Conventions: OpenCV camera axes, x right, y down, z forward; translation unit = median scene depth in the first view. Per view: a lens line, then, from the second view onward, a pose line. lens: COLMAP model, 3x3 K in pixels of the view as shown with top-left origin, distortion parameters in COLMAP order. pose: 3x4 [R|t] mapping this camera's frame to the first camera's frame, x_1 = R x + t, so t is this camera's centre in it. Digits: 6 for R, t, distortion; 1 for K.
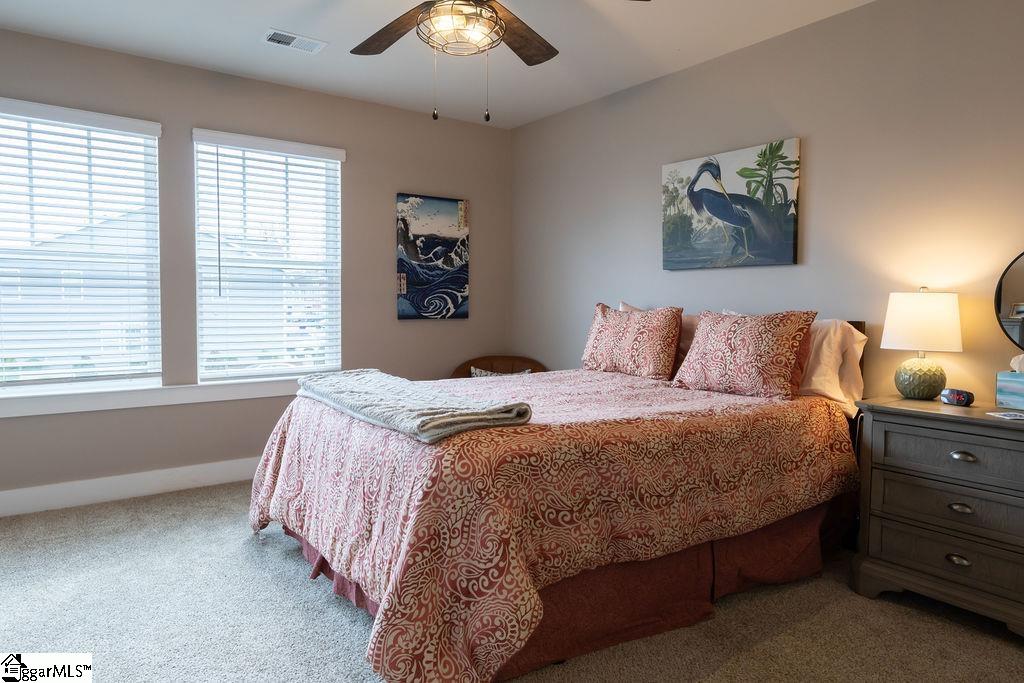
lens RADIAL K [[650.5, 0, 512.0], [0, 650.5, 341.5], [0, 0, 1]] dist [-0.000784, -0.000383]
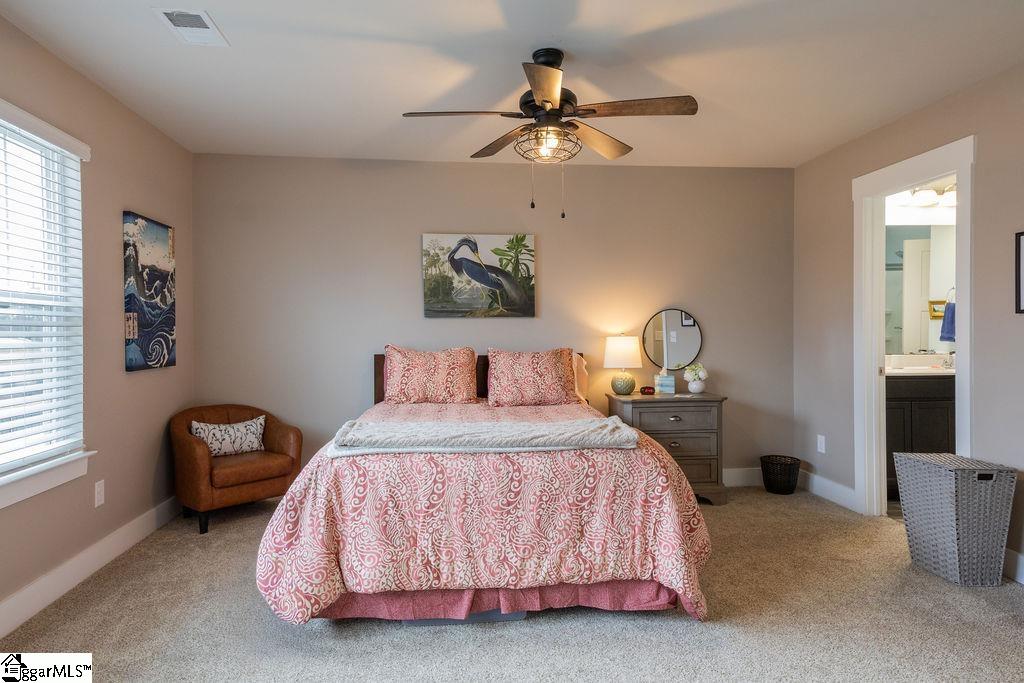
lens RADIAL K [[633.8, 0, 512.0], [0, 633.8, 341.5], [0, 0, 1]] dist [0.026560, 0.000132]
pose [[0.498500, -0.018142, 0.866700, -0.747100], [0.060375, 0.998080, -0.013834, -0.038081], [-0.864785, 0.059223, 0.498638, 0.263584]]
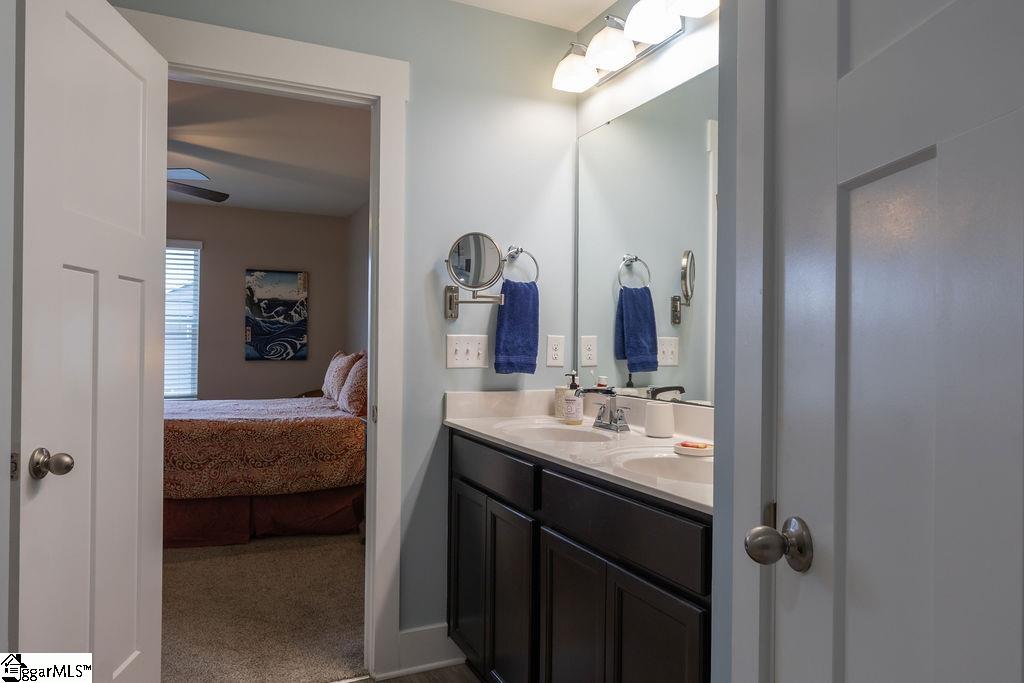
lens RADIAL K [[680.2, 0, 512.0], [0, 680.2, 341.5], [0, 0, 1]] dist [-0.001192, -0.000203]
pose [[0.979827, 0.004044, -0.199805, 0.808587], [-0.016752, 0.997939, -0.061950, 0.006710], [0.199142, 0.064047, 0.977875, -0.354167]]
